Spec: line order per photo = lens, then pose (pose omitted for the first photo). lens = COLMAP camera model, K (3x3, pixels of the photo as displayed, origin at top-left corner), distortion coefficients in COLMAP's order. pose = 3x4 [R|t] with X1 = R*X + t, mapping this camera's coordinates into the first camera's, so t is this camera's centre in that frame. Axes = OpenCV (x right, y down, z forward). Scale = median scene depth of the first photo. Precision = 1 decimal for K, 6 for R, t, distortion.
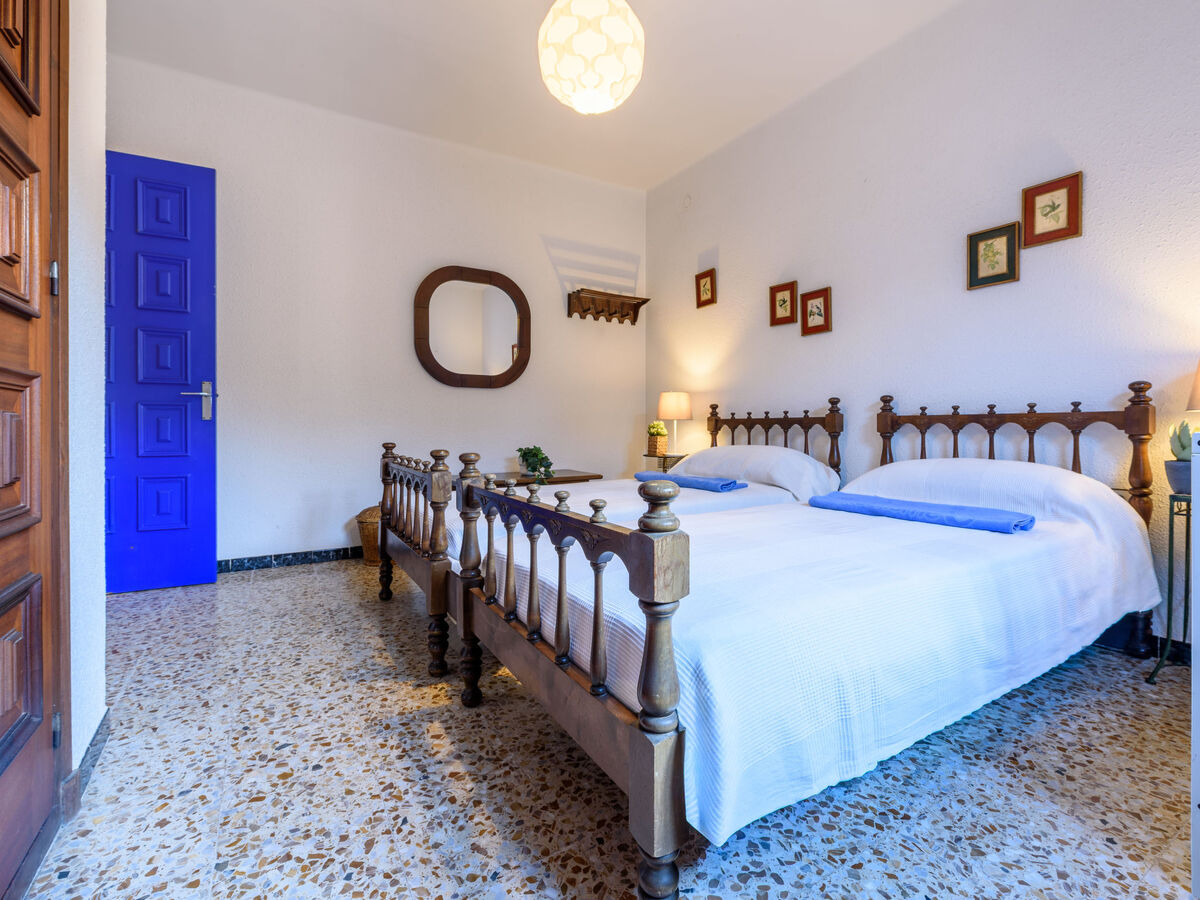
lens RADIAL K [[547.8, 0, 606.9], [0, 547.8, 433.5], [0, 0, 1]] dist [-0.002392, -0.000424]
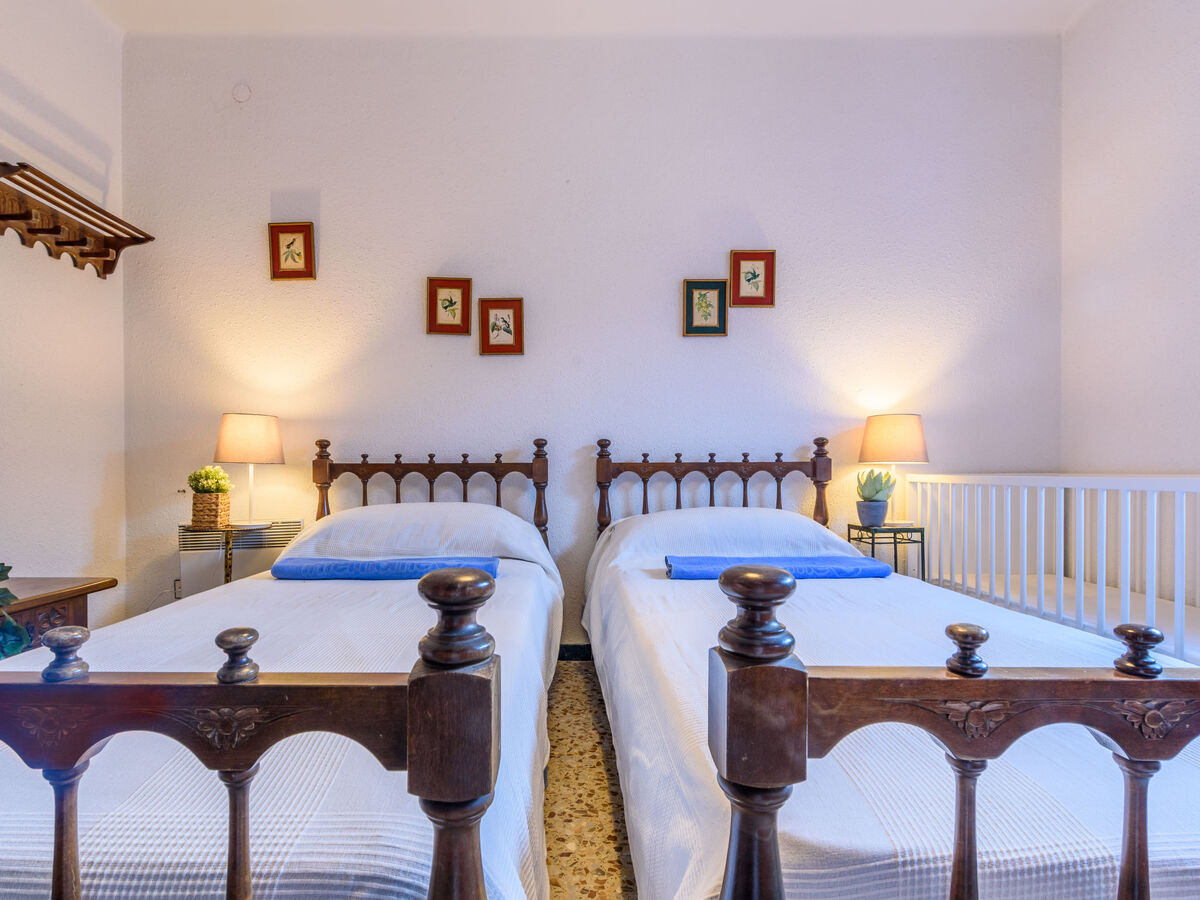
lens RADIAL K [[602.0, 0, 597.6], [0, 602.0, 491.7], [0, 0, 1]] dist [0.000385, -0.000477]
pose [[0.528962, -0.023904, 0.848309, -0.268975], [0.012537, 0.999714, 0.020353, -0.004702], [-0.848553, -0.000131, 0.529111, 0.431775]]
